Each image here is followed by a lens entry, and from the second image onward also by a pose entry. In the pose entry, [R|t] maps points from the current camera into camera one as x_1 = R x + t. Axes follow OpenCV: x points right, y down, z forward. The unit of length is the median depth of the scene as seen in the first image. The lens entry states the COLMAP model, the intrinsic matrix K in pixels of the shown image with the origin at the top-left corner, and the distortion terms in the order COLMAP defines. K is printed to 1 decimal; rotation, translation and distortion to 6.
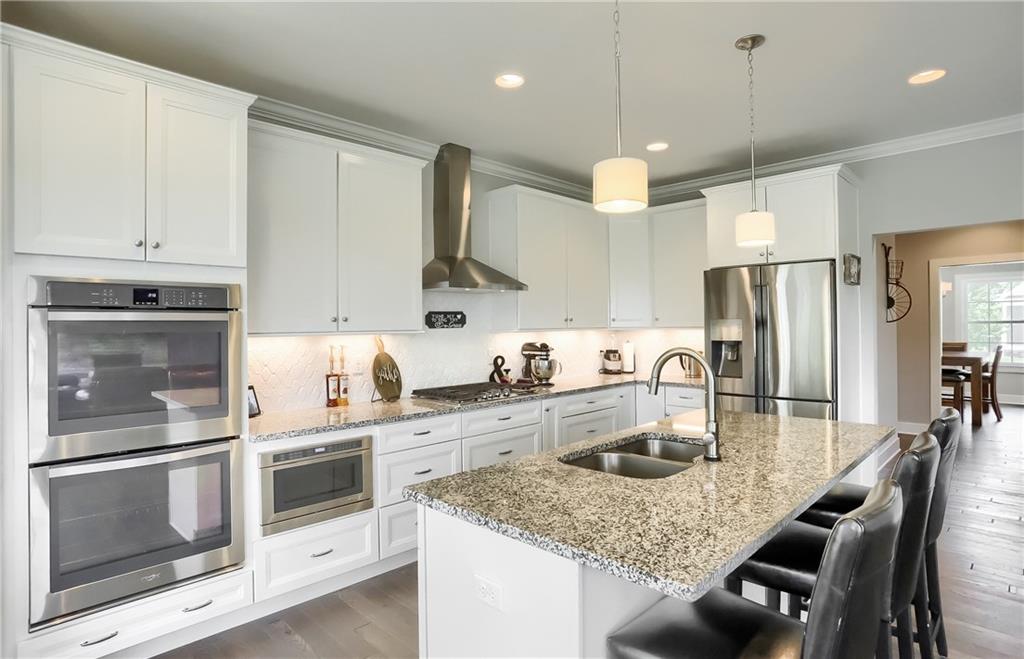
lens RADIAL K [[510.5, 0, 512.0], [0, 510.5, 329.5], [0, 0, 1]] dist [-0.012498, 0.001365]
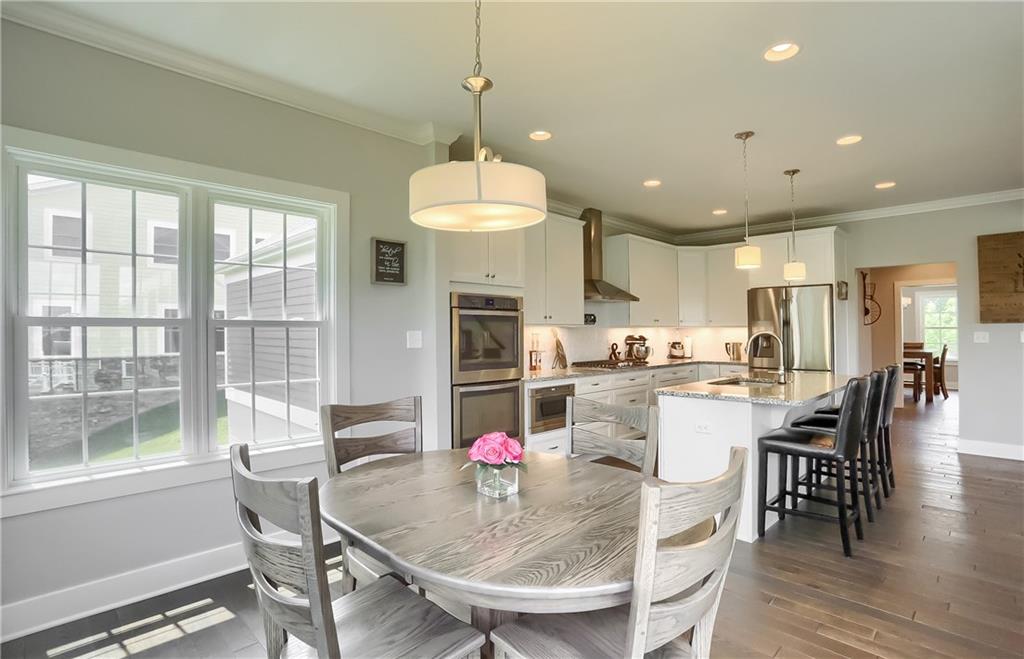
lens RADIAL K [[492.1, 0, 512.0], [0, 492.1, 329.5], [0, 0, 1]] dist [-0.001791, -0.000542]
pose [[0.999823, 0.010486, 0.015642, -0.360697], [-0.010302, 0.999877, -0.011816, 0.031096], [-0.015763, 0.011653, 0.999808, -0.485747]]
